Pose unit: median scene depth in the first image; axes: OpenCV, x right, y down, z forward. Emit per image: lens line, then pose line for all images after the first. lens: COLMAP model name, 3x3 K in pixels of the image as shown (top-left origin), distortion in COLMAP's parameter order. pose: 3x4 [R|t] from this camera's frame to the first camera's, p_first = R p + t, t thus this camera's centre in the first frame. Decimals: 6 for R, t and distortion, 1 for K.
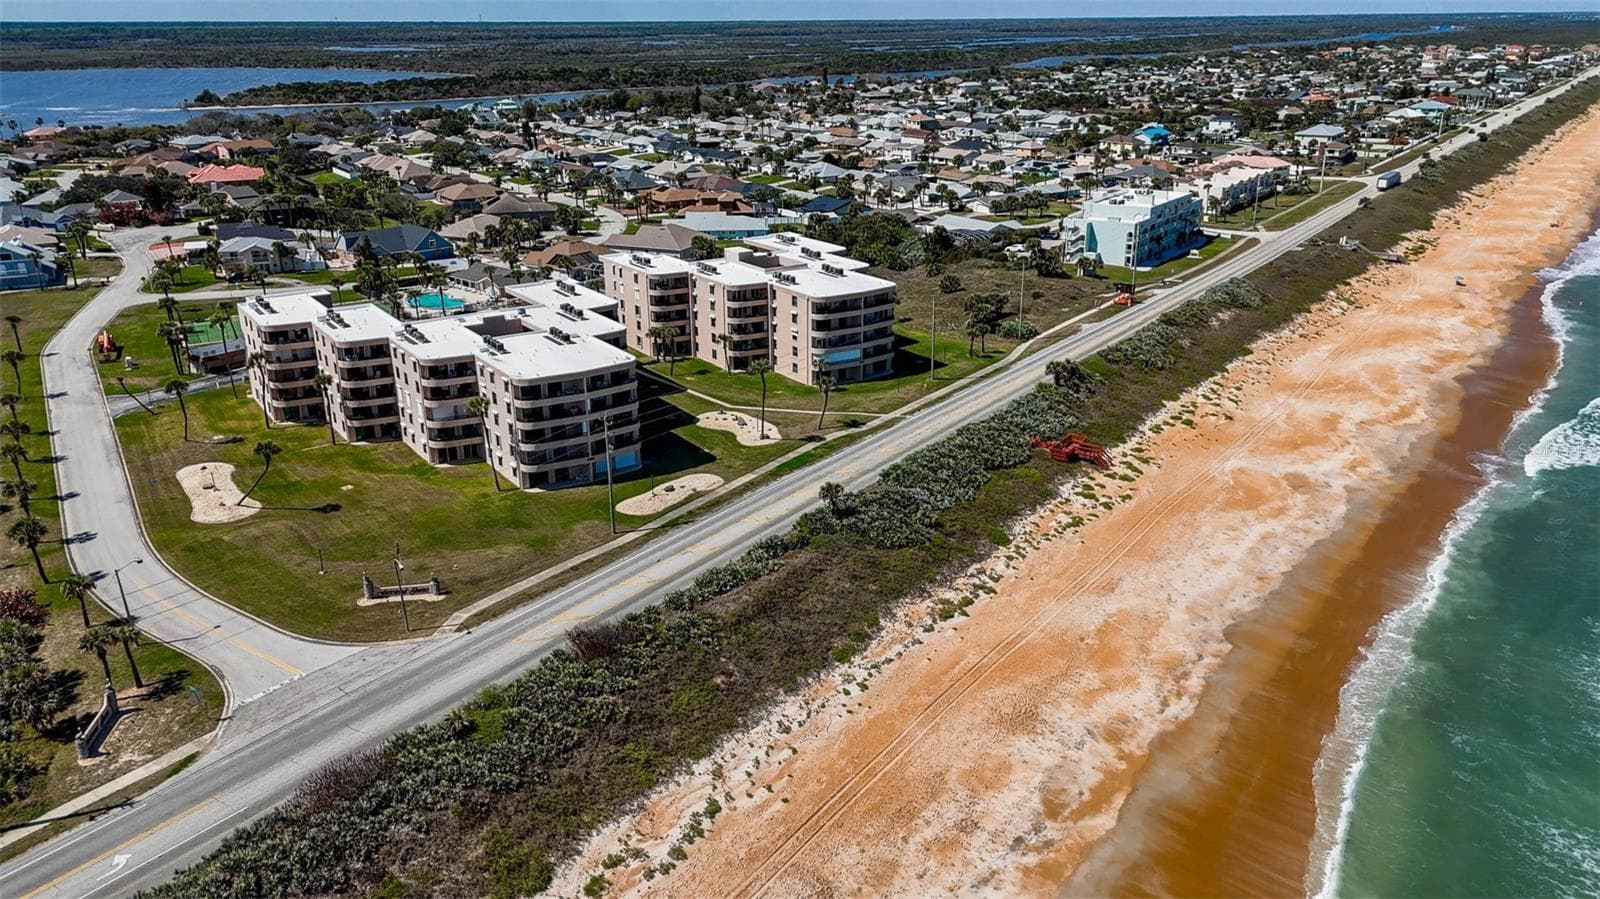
lens RADIAL K [[1179.3, 0, 803.7], [0, 1179.3, 449.7], [0, 0, 1]] dist [0.083766, -0.085642]
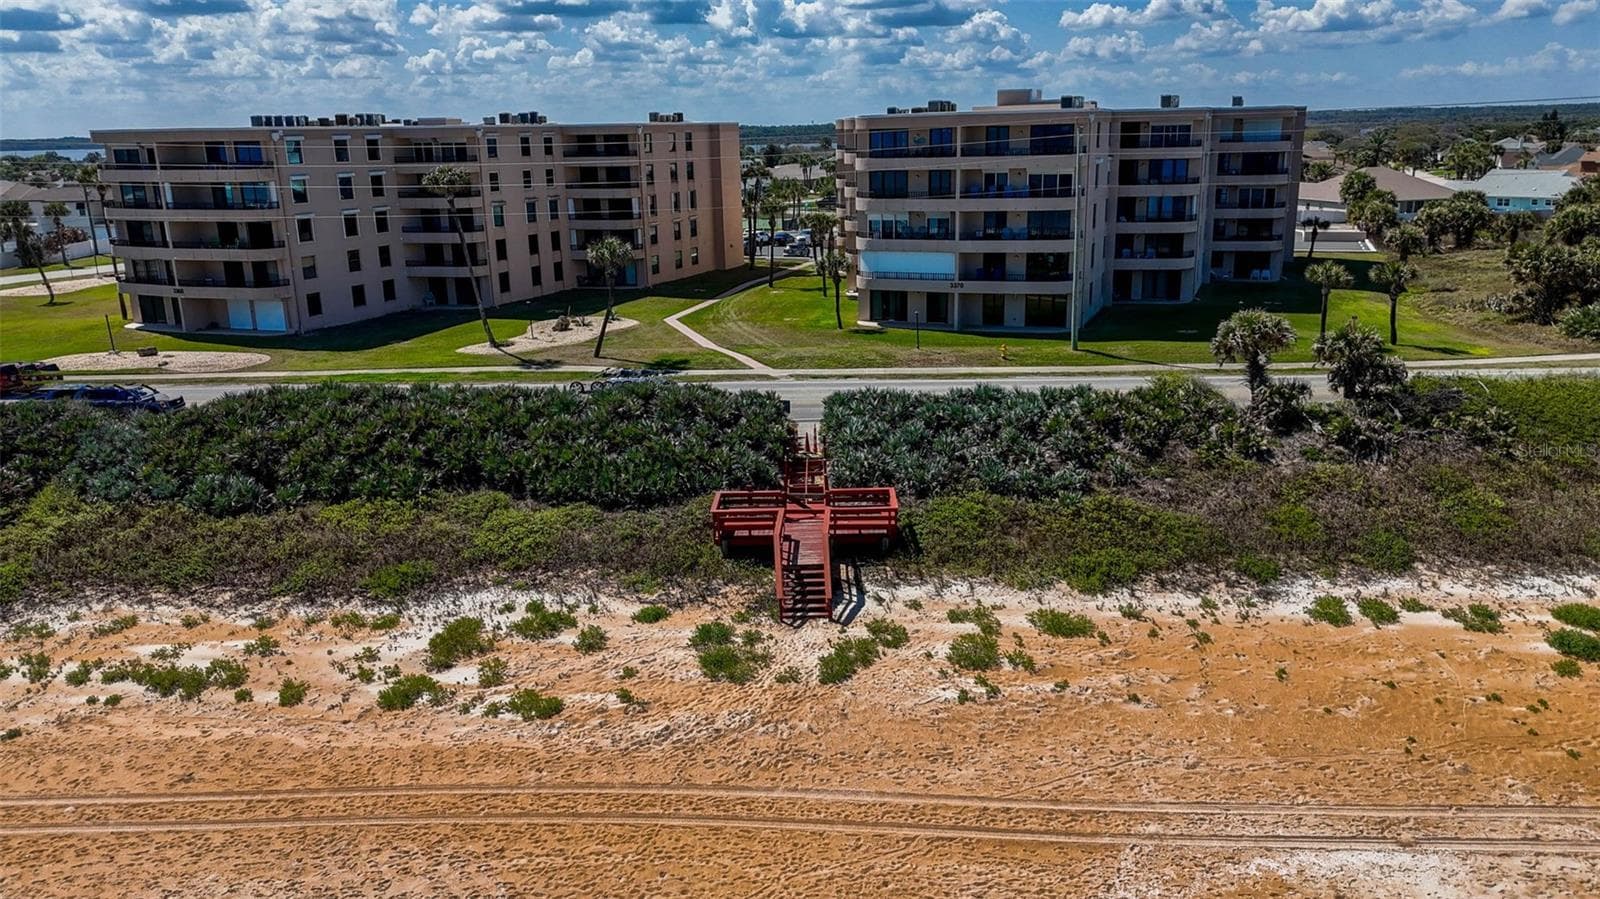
lens RADIAL K [[1179.3, 0, 803.7], [0, 1179.3, 449.7], [0, 0, 1]] dist [0.083766, -0.085642]
pose [[0.553703, 0.211346, -0.805448, 0.459662], [-0.265704, 0.961536, 0.069645, -0.037982], [0.789186, 0.175448, 0.588561, 0.857619]]
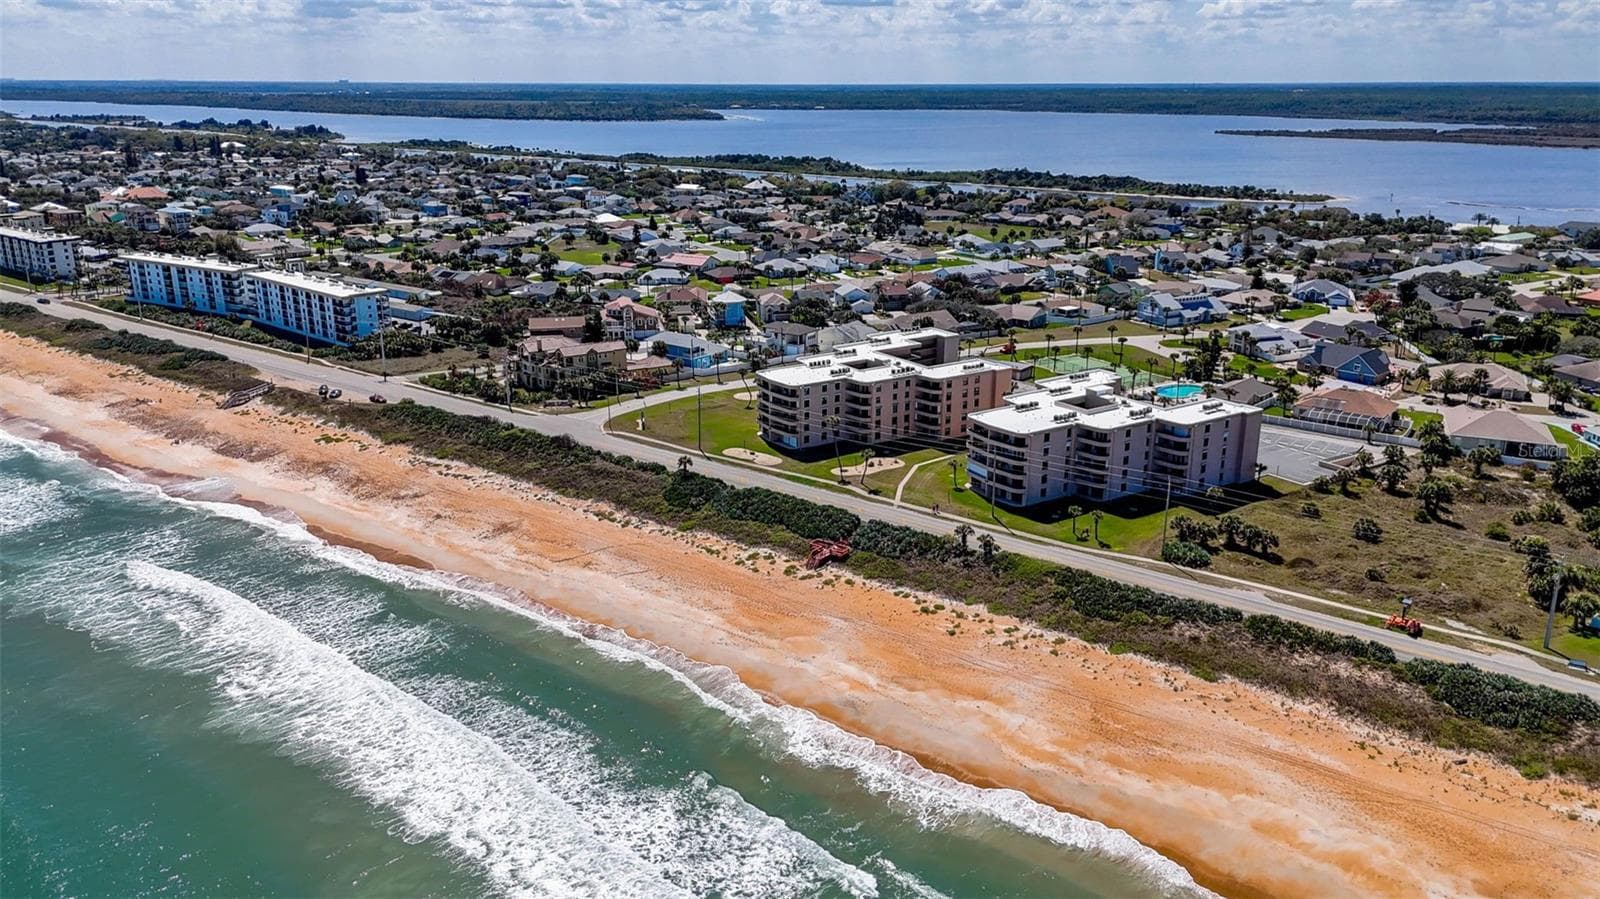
lens RADIAL K [[1184.0, 0, 801.2], [0, 1184.0, 445.7], [0, 0, 1]] dist [0.077541, -0.091074]
pose [[-0.021683, 0.298153, -0.954272, 1.454912], [-0.341172, 0.894993, 0.287383, -0.473182], [0.939751, 0.331802, 0.082316, 0.854464]]
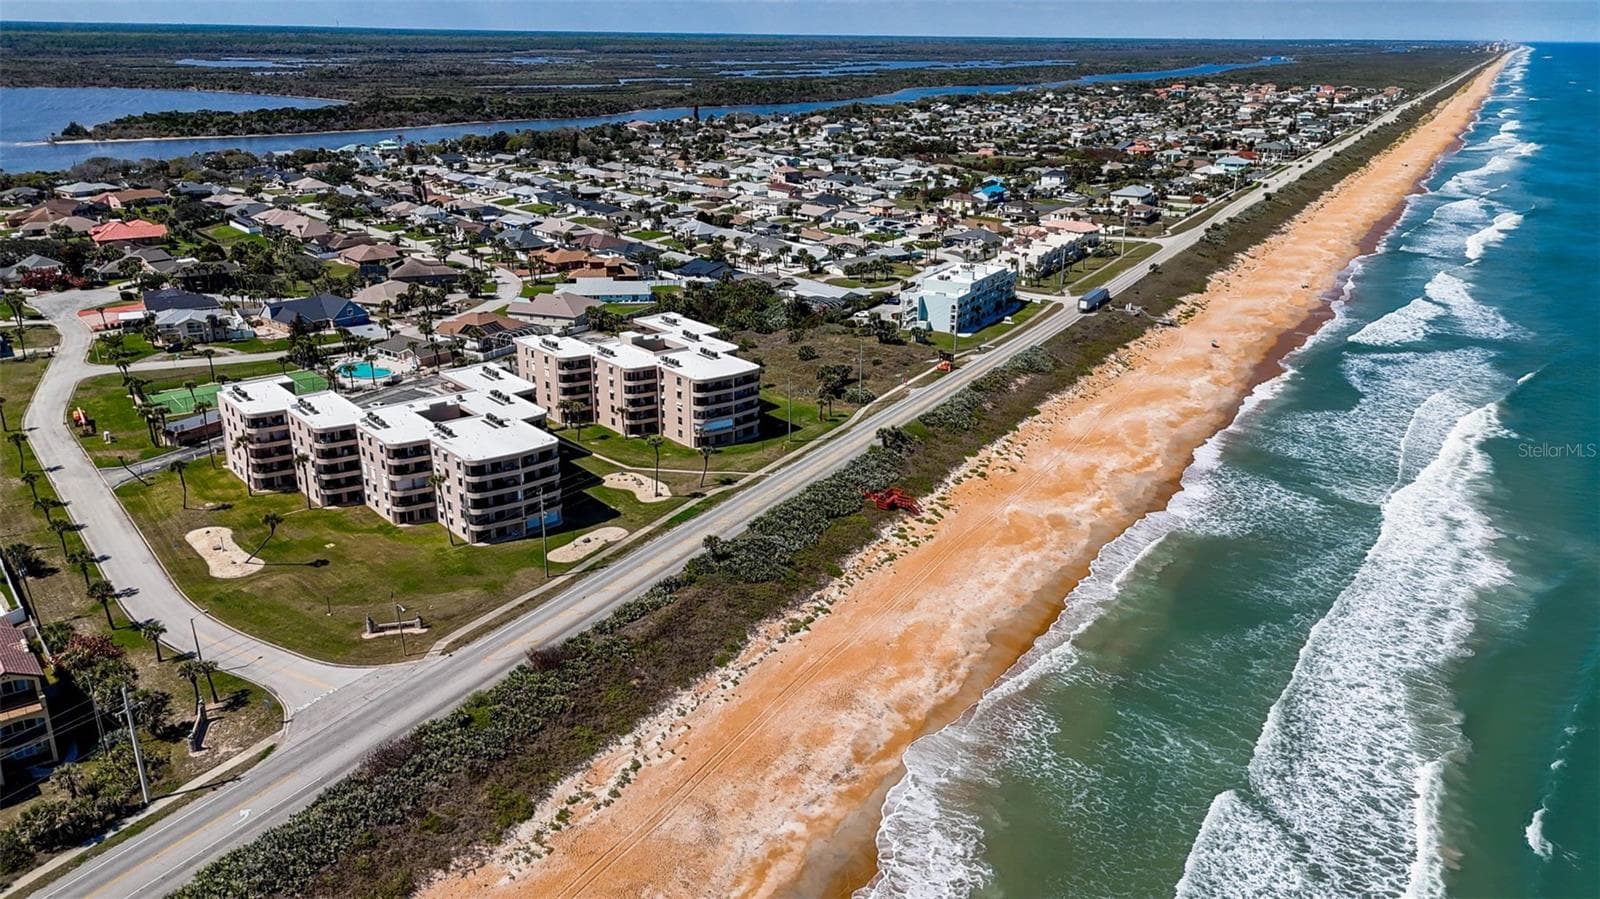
lens RADIAL K [[1179.3, 0, 803.7], [0, 1179.3, 449.7], [0, 0, 1]] dist [0.083766, -0.085642]
pose [[0.994502, -0.017025, 0.103327, -0.007670], [0.017951, 0.999807, -0.008036, -0.049054], [-0.103170, 0.009846, 0.994615, -0.308798]]
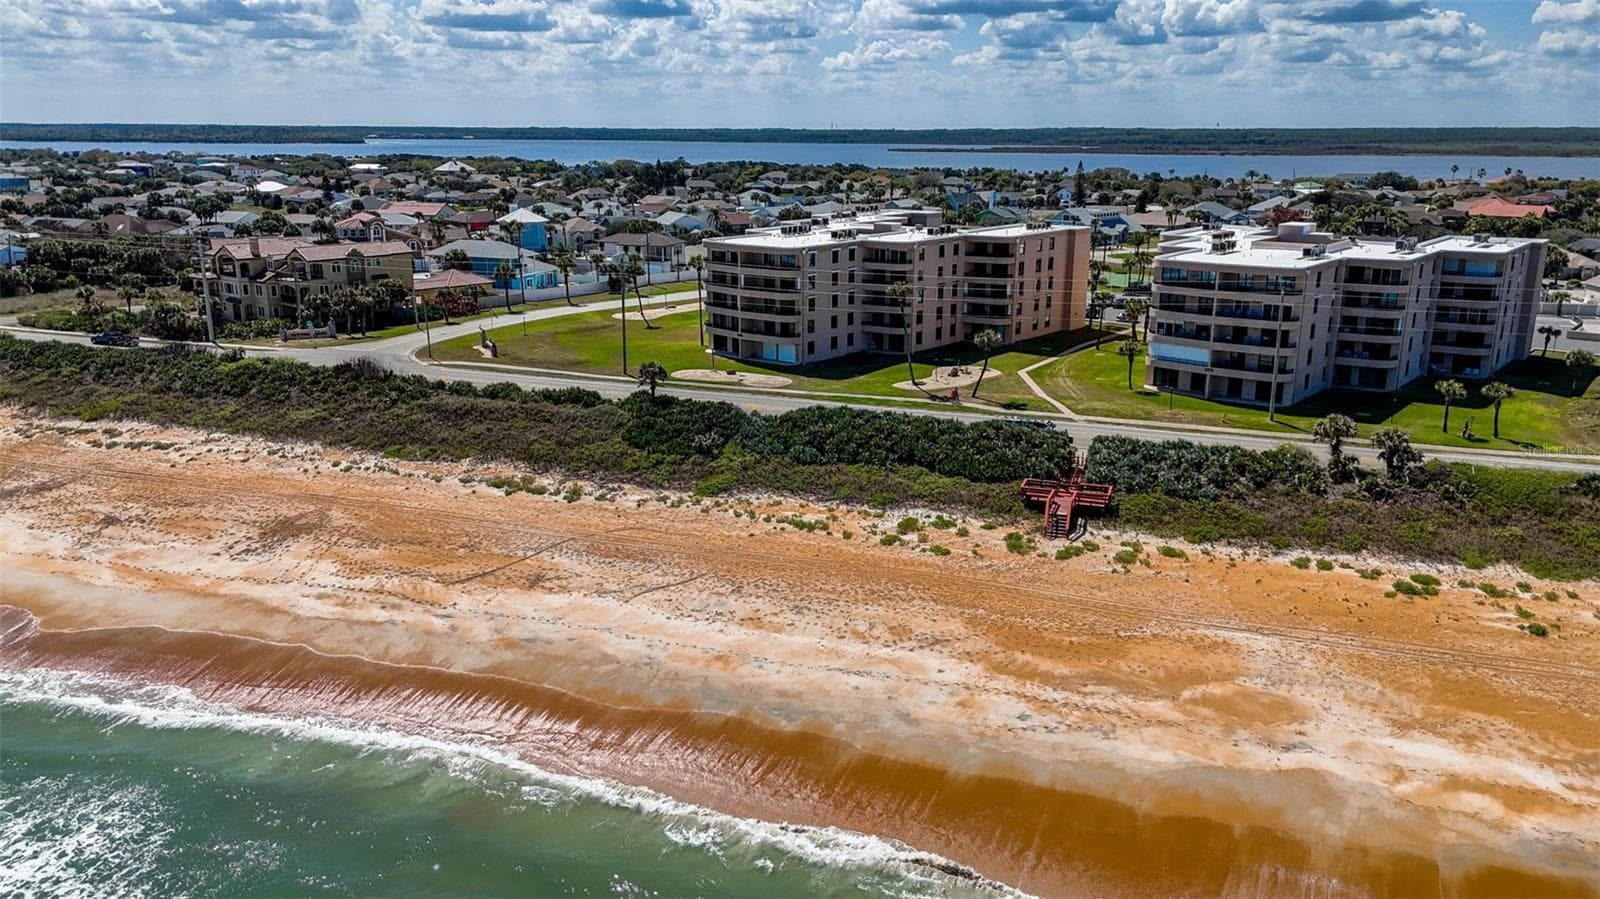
lens RADIAL K [[1184.0, 0, 801.2], [0, 1184.0, 445.7], [0, 0, 1]] dist [0.077541, -0.091074]
pose [[0.265236, 0.253502, -0.930261, 0.765094], [-0.332110, 0.929797, 0.158684, -0.078514], [0.905181, 0.266861, 0.330807, 0.693537]]
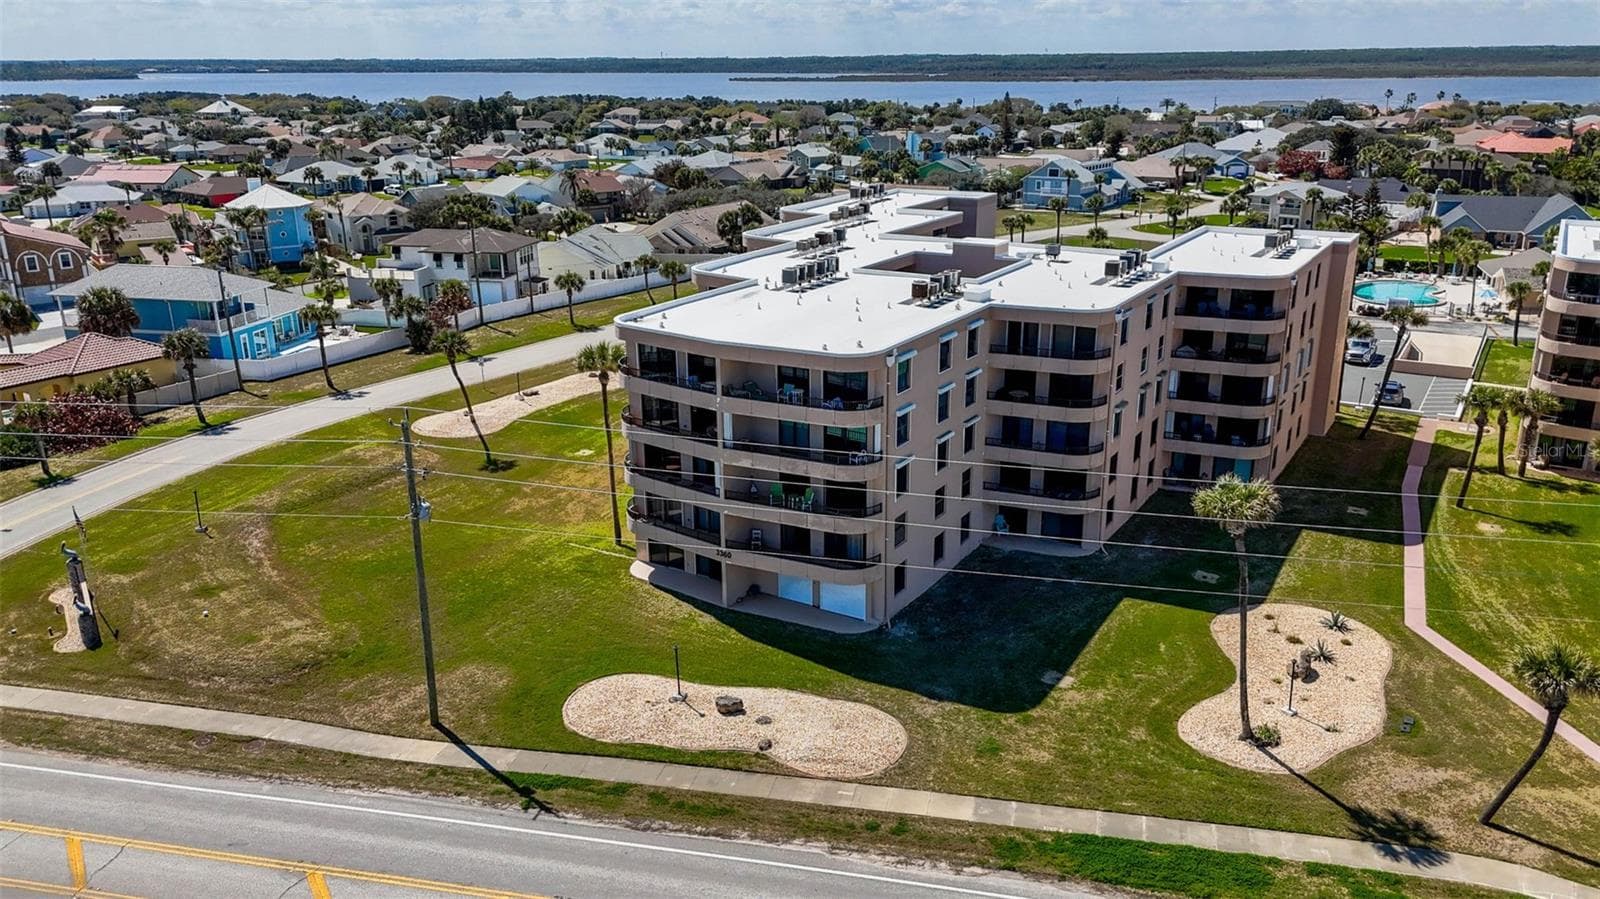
lens RADIAL K [[1194.8, 0, 802.9], [0, 1194.8, 415.8], [0, 0, 1]] dist [0.037694, -0.003230]
pose [[0.396481, 0.264724, -0.879047, 0.178359], [-0.306145, 0.940839, 0.145250, -0.101837], [0.865493, 0.211527, 0.454068, 0.776520]]
